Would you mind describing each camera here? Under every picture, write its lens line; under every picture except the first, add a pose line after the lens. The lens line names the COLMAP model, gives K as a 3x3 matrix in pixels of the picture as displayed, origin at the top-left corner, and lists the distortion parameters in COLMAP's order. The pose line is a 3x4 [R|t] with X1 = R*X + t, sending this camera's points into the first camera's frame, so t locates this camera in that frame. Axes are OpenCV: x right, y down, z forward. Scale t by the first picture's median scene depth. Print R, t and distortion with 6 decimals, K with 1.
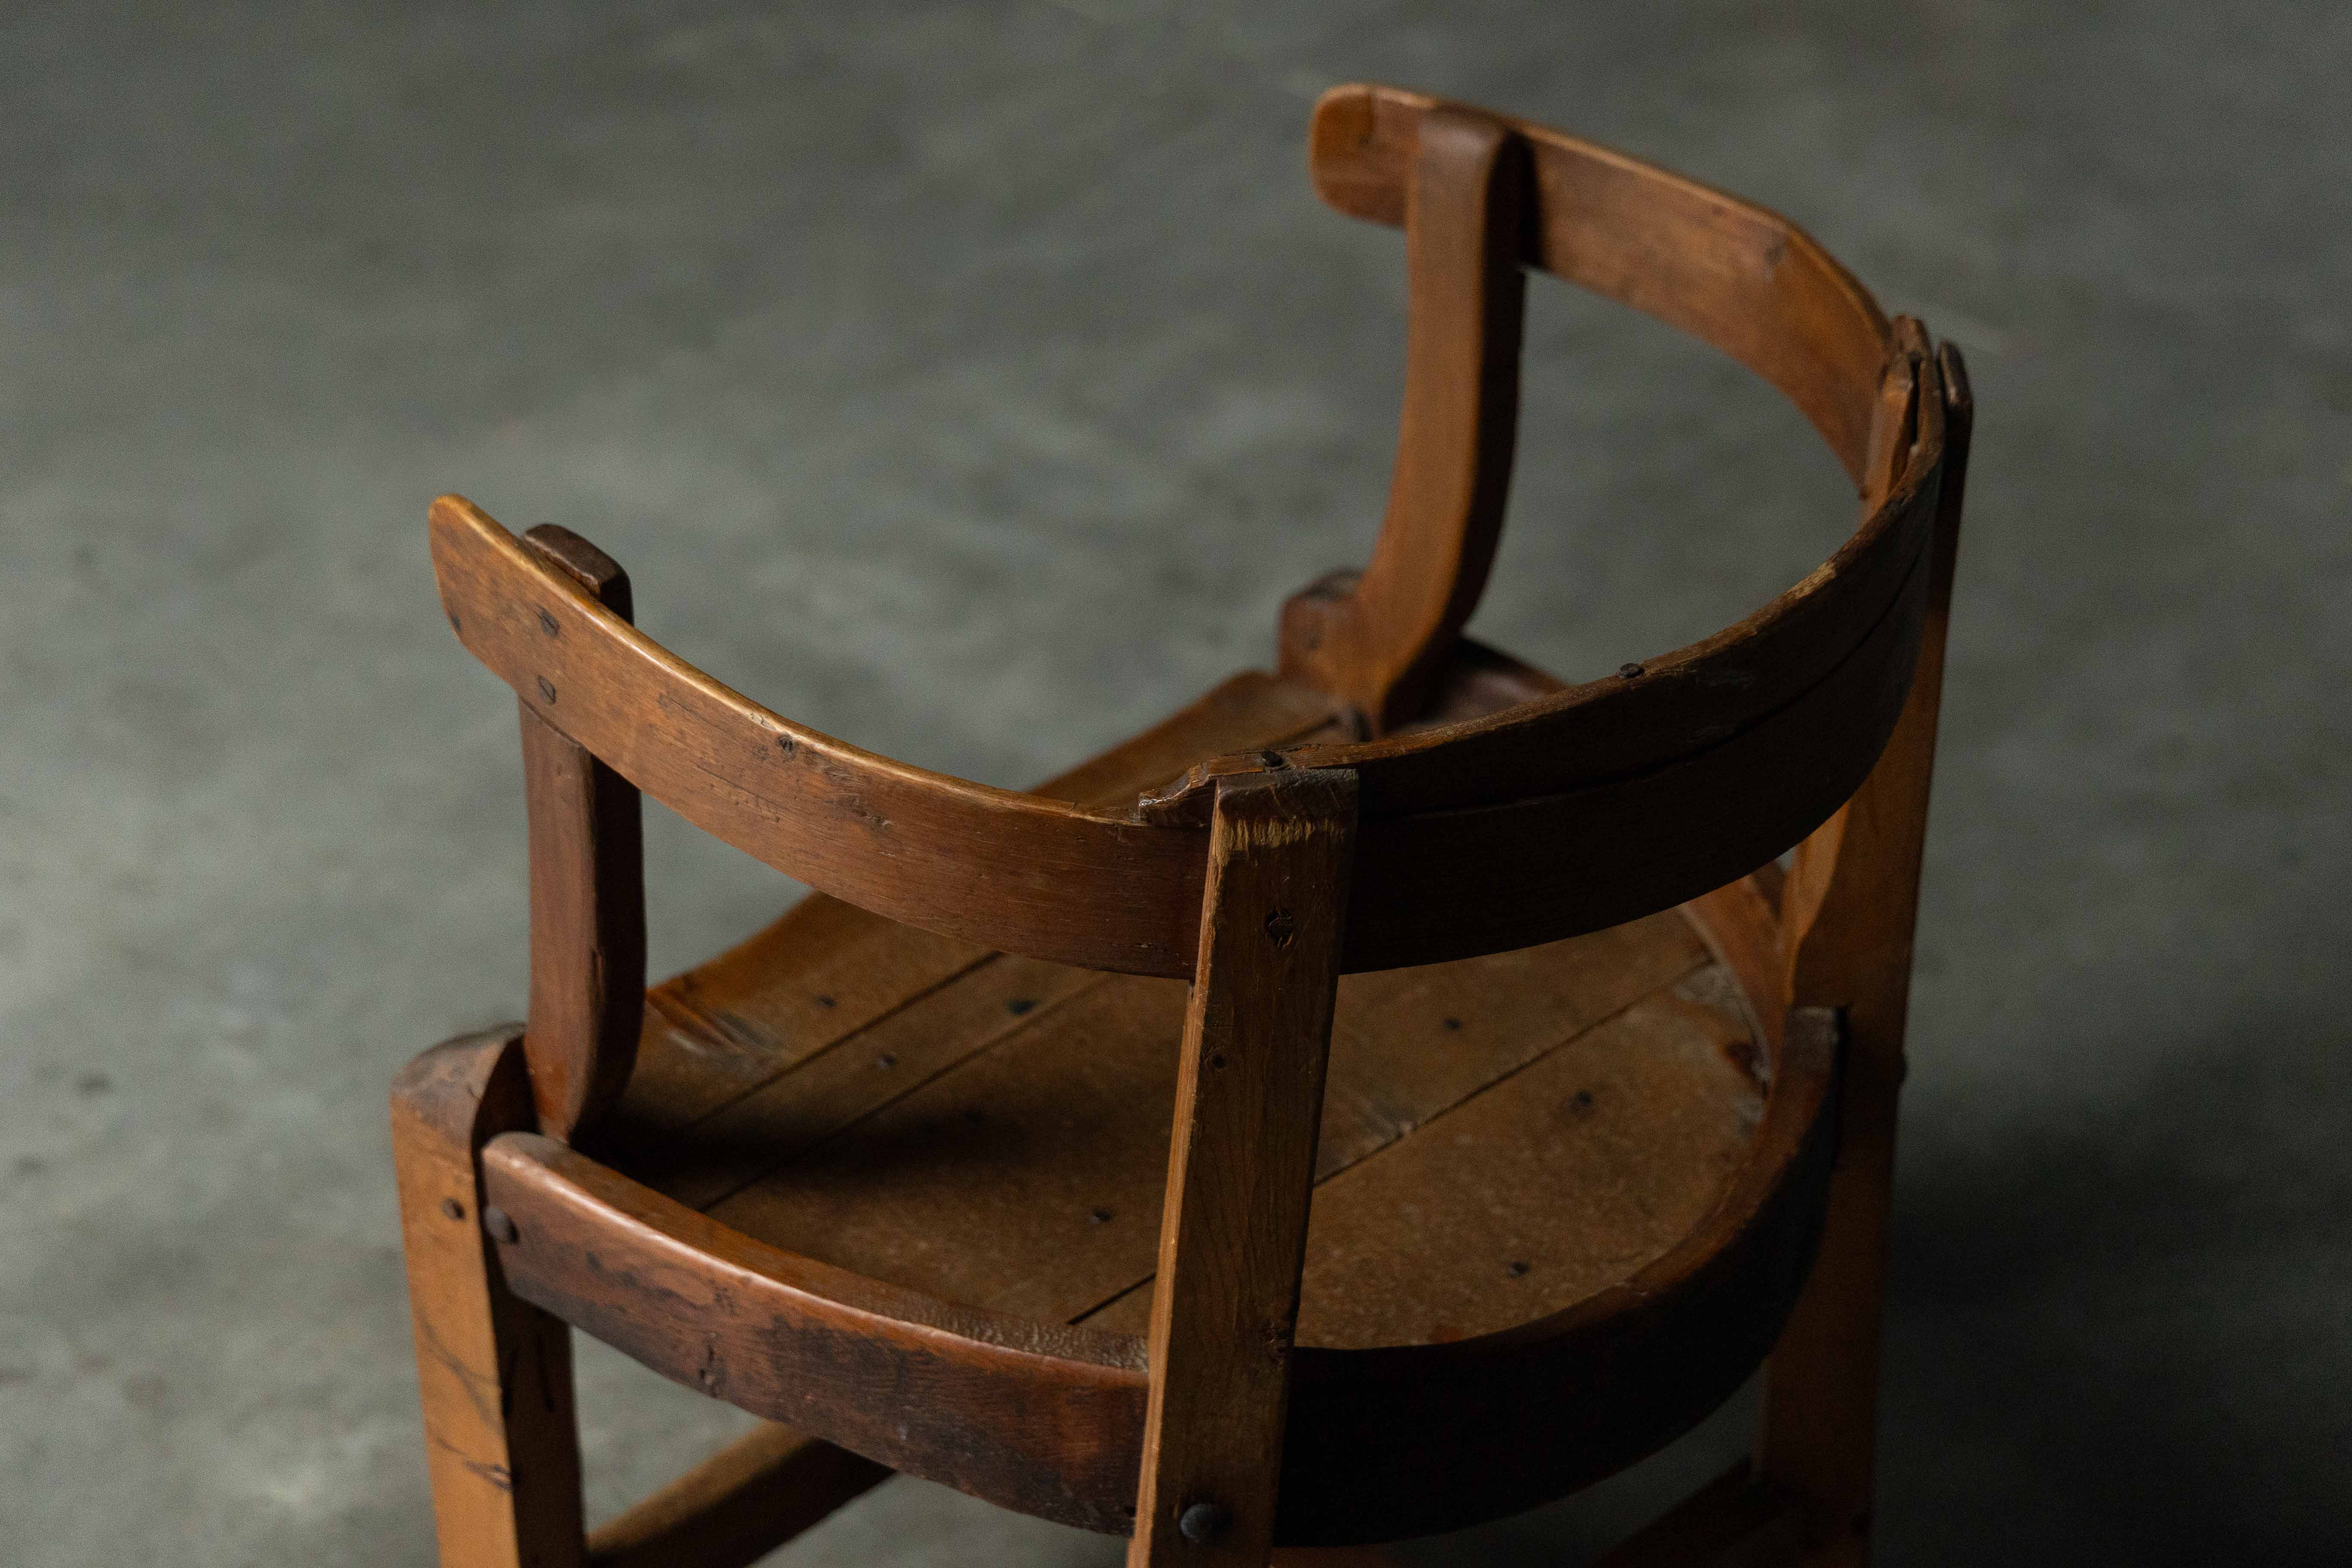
lens RADIAL K [[4796.8, 0, 1173.3], [0, 4796.8, 784.2], [0, 0, 1]] dist [0.061057, 0.000000]
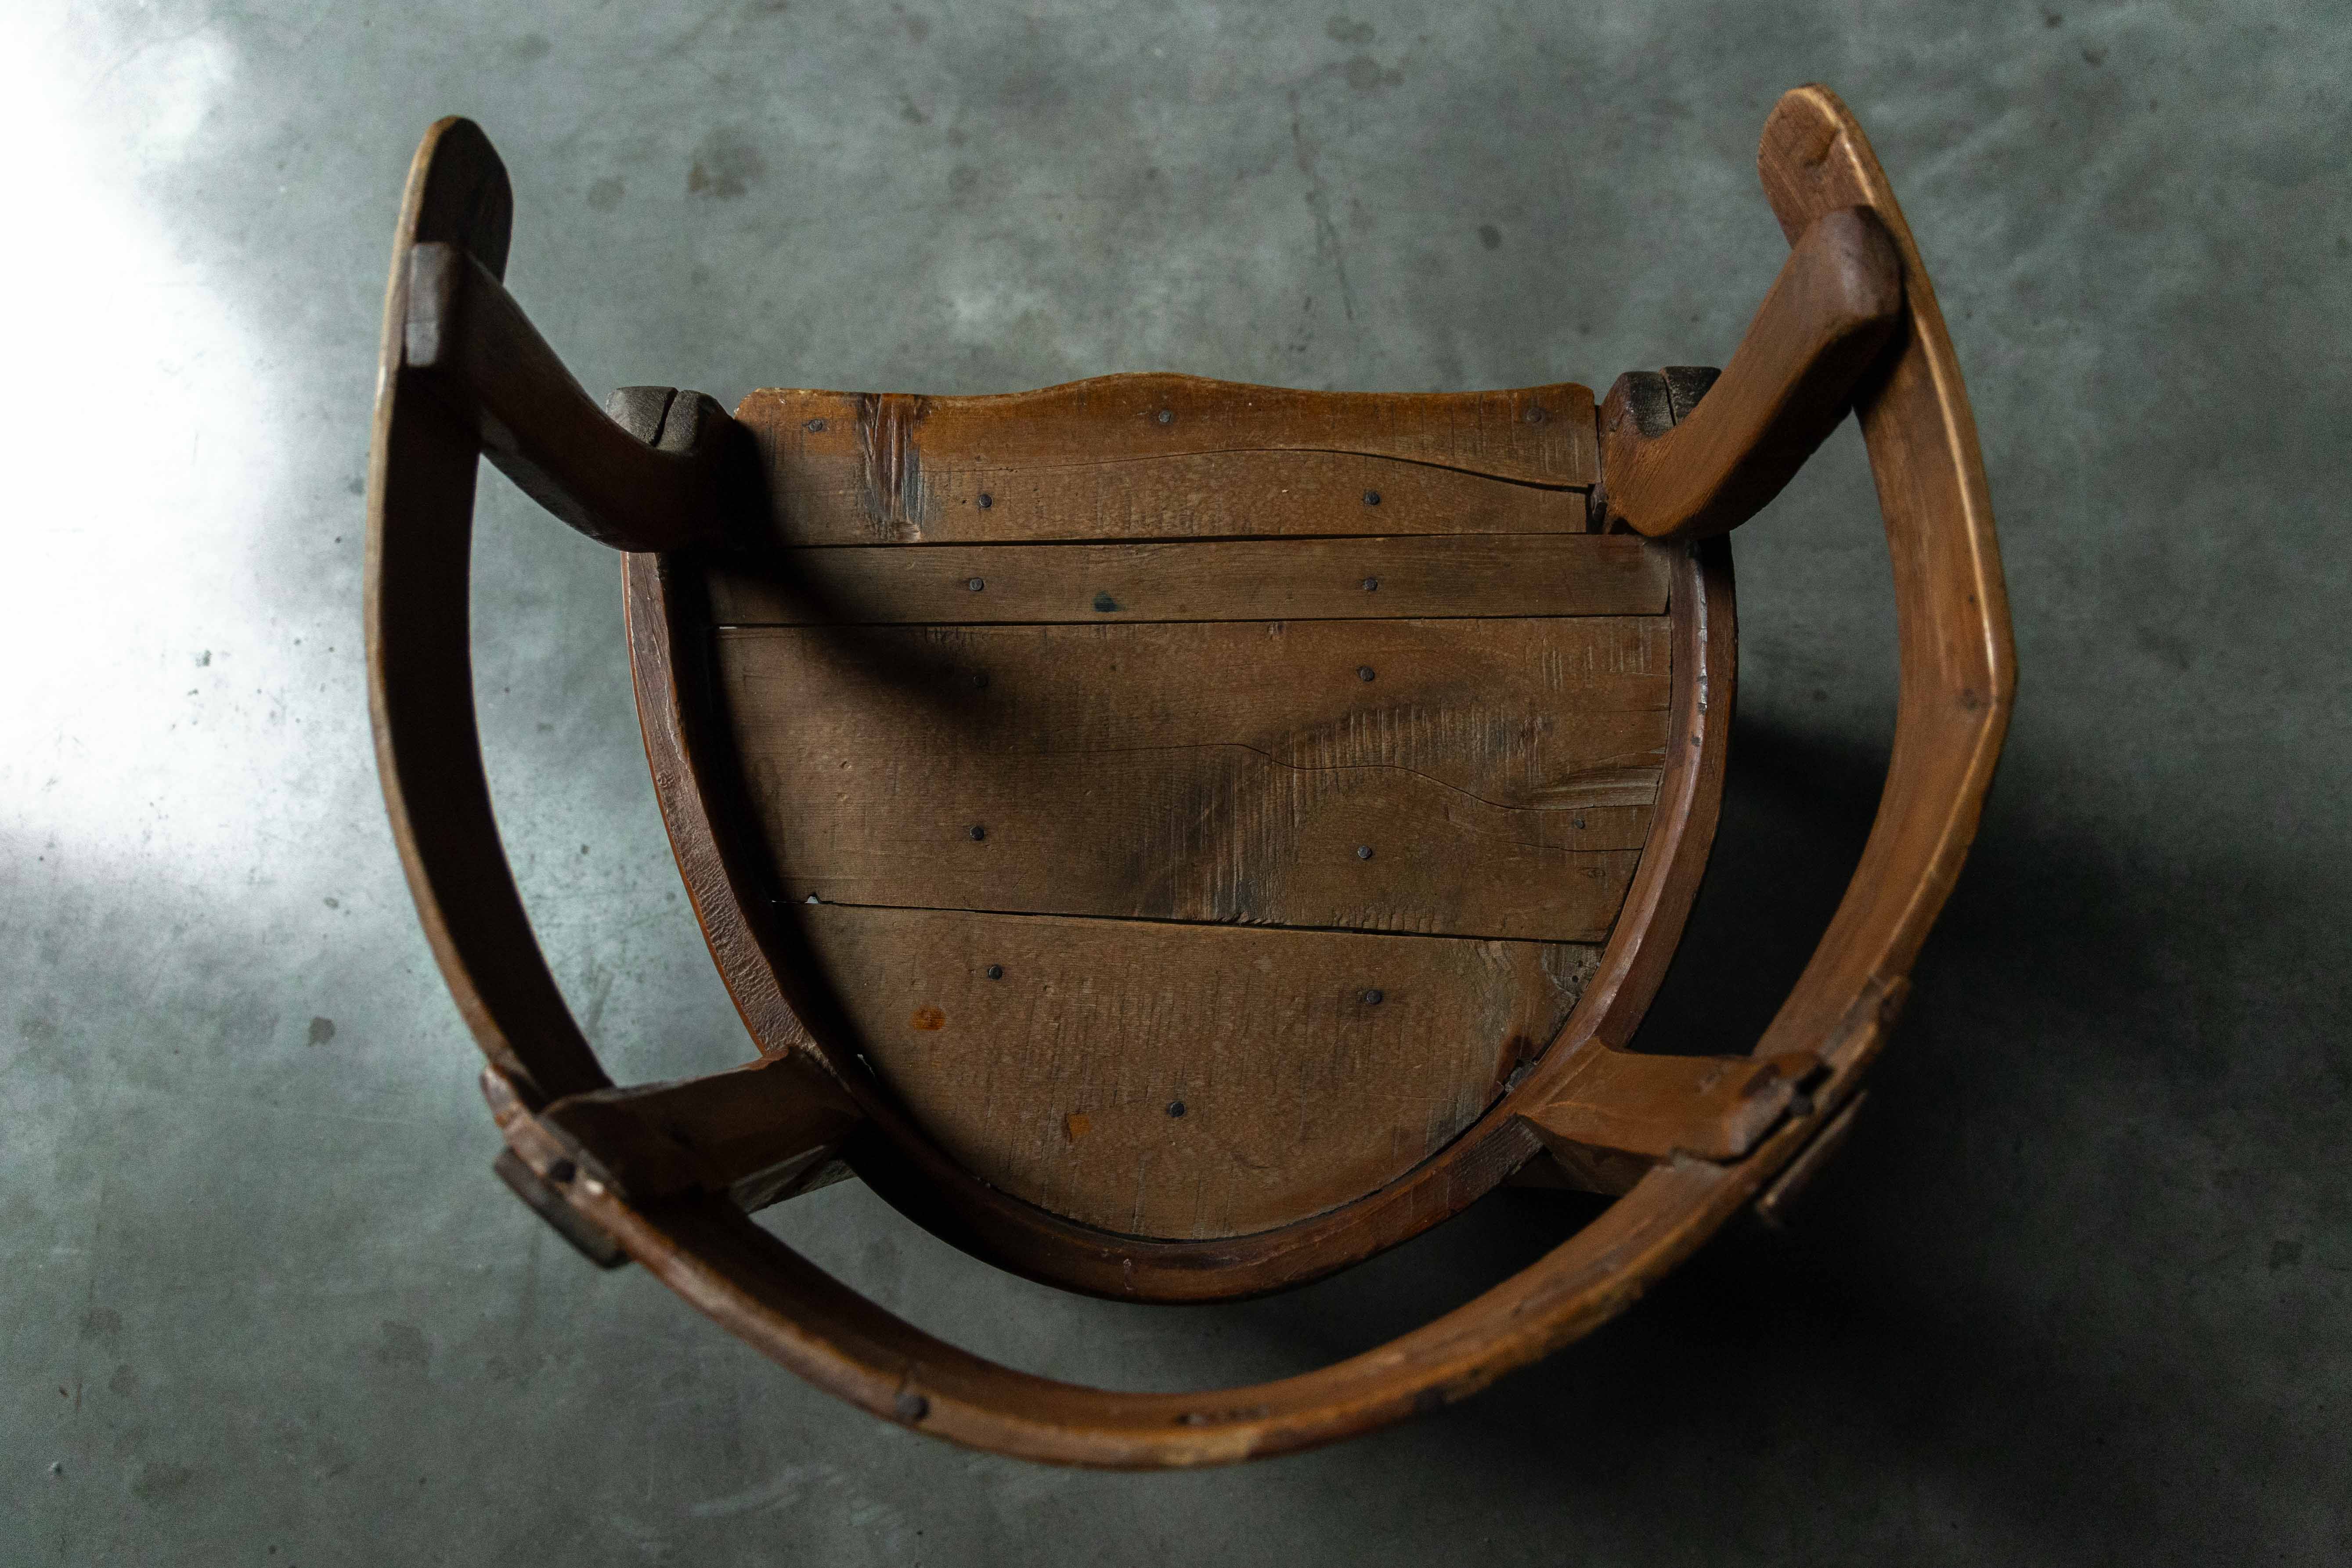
lens RADIAL K [[1745.8, 0, 1185.5], [0, 1745.8, 794.1], [0, 0, 1]] dist [-0.010366, -0.000638]
pose [[0.720719, 0.675240, -0.156893, 0.083978], [-0.380151, 0.574229, 0.725084, -0.252168], [0.579698, -0.462938, 0.670551, 0.697623]]
